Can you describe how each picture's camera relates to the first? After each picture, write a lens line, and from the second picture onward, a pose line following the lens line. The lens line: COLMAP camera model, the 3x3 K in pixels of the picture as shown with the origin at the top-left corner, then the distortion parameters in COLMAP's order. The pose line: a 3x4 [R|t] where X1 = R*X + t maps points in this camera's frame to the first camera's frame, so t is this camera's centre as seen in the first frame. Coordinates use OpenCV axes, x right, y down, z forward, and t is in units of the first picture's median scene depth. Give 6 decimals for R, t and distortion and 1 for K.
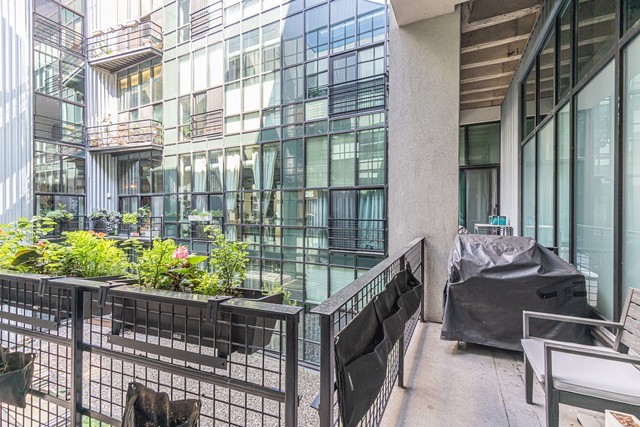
lens RADIAL K [[284.2, 0, 322.5], [0, 284.2, 210.9], [0, 0, 1]] dist [0.004198, -0.000435]
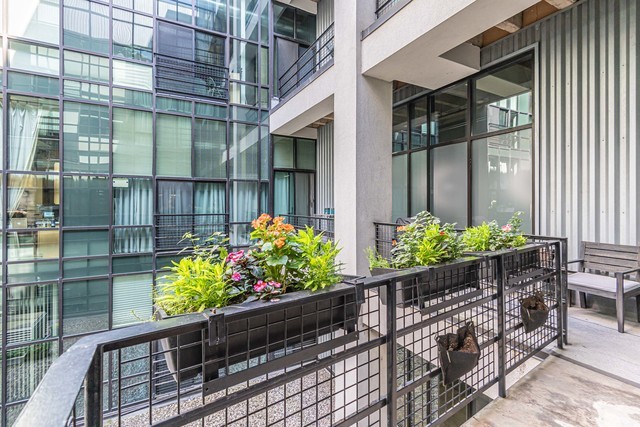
lens RADIAL K [[284.2, 0, 323.4], [0, 284.2, 211.0], [0, 0, 1]] dist [0.004198, -0.000435]
pose [[0.572066, -0.020365, 0.819954, -0.392136], [0.005552, 0.999765, 0.020957, 0.003003], [-0.820189, -0.007436, 0.572045, 0.131769]]
